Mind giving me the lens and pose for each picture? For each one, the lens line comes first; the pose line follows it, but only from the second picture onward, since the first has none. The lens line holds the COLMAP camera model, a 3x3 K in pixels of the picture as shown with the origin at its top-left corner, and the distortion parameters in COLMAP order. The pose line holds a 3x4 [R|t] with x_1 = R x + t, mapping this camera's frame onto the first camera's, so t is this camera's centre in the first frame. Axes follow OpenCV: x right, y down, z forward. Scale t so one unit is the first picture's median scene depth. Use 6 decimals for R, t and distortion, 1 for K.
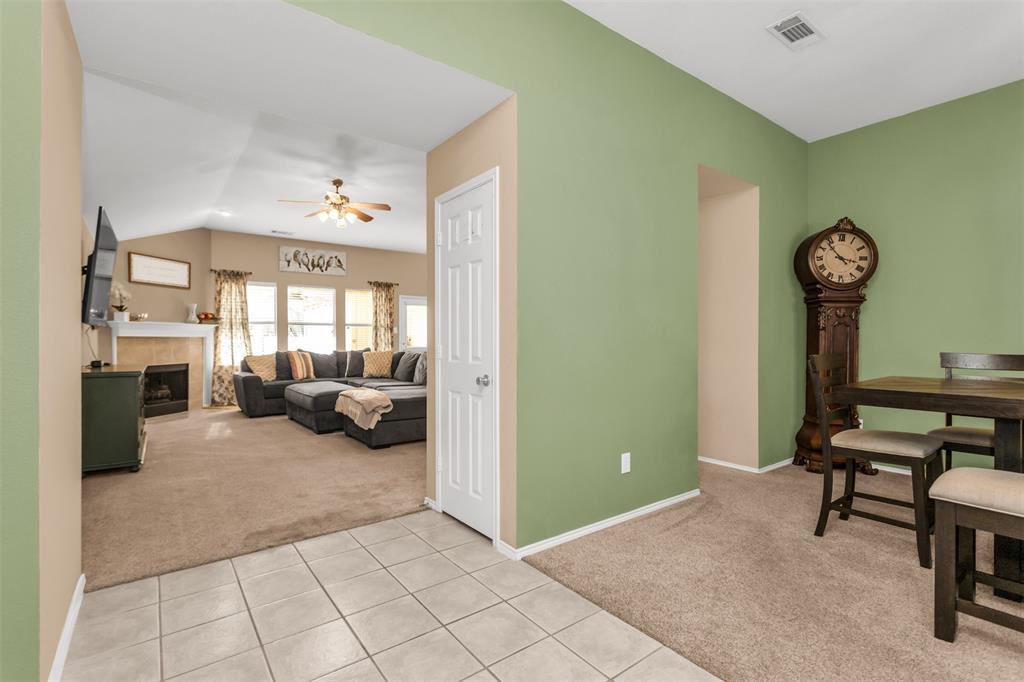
lens RADIAL K [[489.1, 0, 510.9], [0, 489.1, 337.3], [0, 0, 1]] dist [-0.001322, 0.001812]
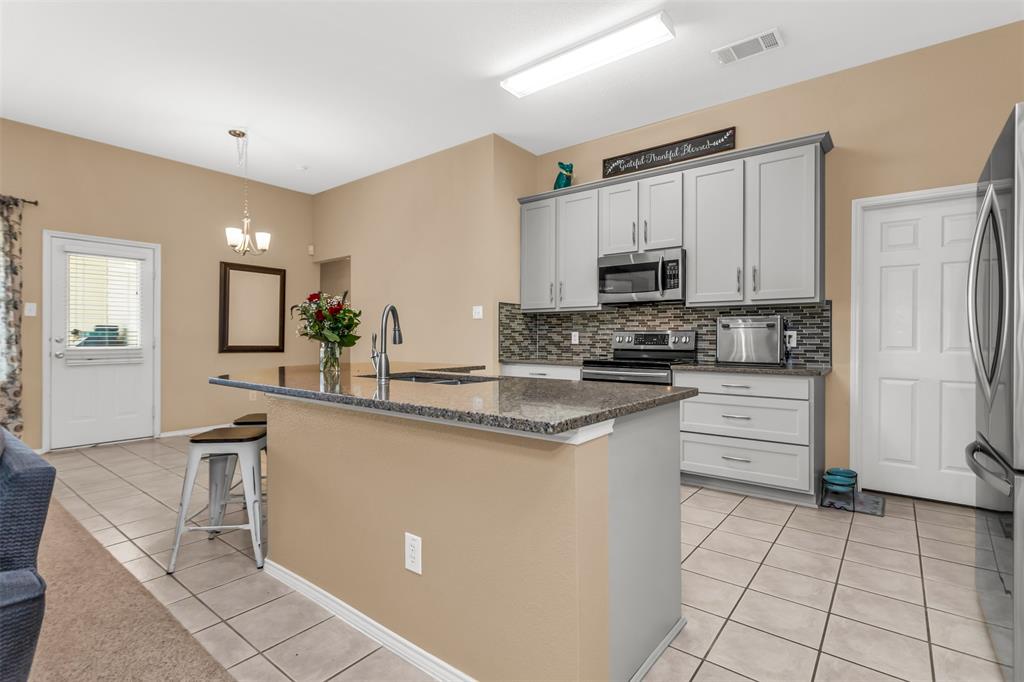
lens RADIAL K [[489.1, 0, 510.9], [0, 489.1, 337.3], [0, 0, 1]] dist [-0.001322, 0.001812]
pose [[0.965308, 0.004635, 0.261073, 0.080230], [-0.005325, 0.999984, 0.001938, 0.009215], [-0.261059, -0.003262, 0.965317, 0.626756]]
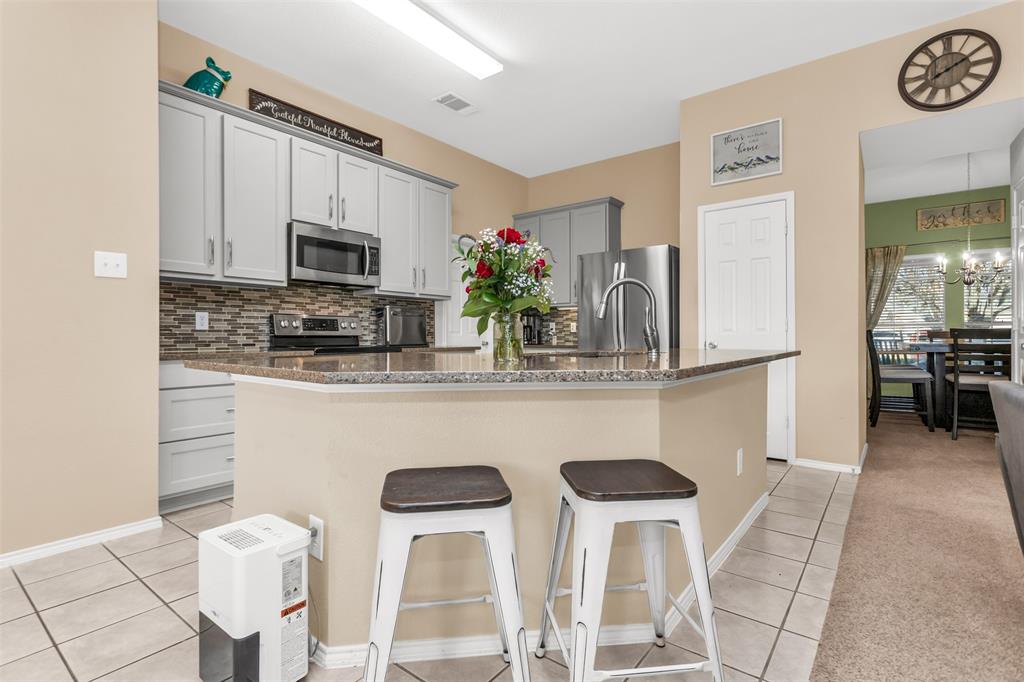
lens RADIAL K [[489.1, 0, 510.9], [0, 489.1, 337.3], [0, 0, 1]] dist [-0.001322, 0.001812]
pose [[-0.270452, 0.000025, 0.962733, -0.160915], [-0.001843, 0.999998, -0.000543, 0.024739], [-0.962732, -0.001921, -0.270451, 1.063844]]
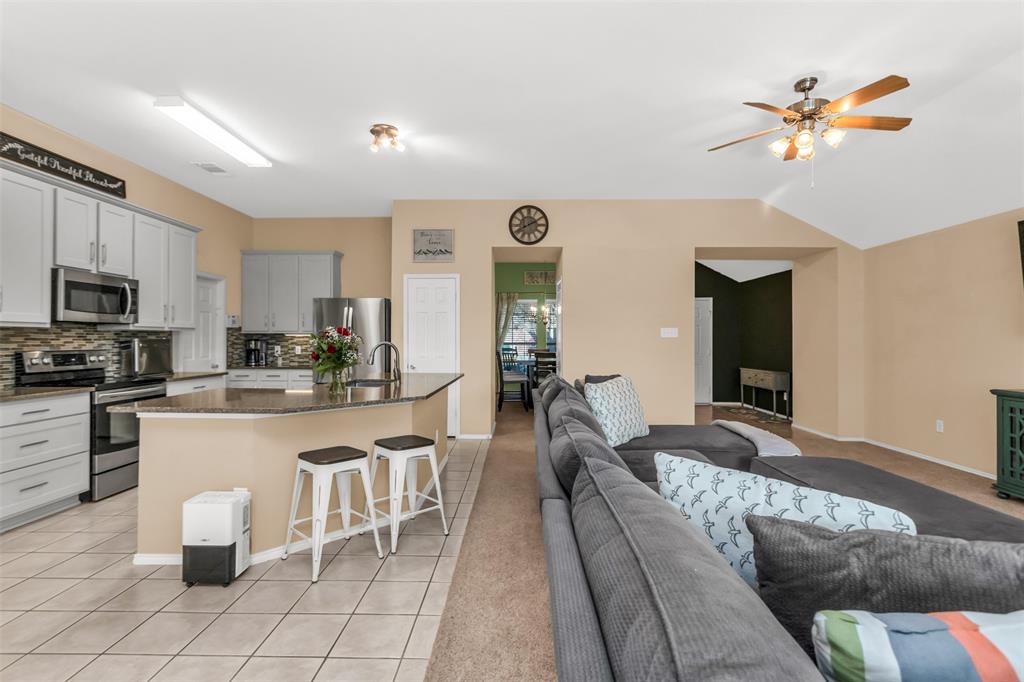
lens RADIAL K [[489.1, 0, 510.9], [0, 489.1, 337.3], [0, 0, 1]] dist [-0.001322, 0.001812]
pose [[-0.794921, 0.000151, 0.606713, -0.321916], [-0.004418, 0.999972, -0.006038, -0.011195], [-0.606697, -0.007480, -0.794898, 1.247005]]
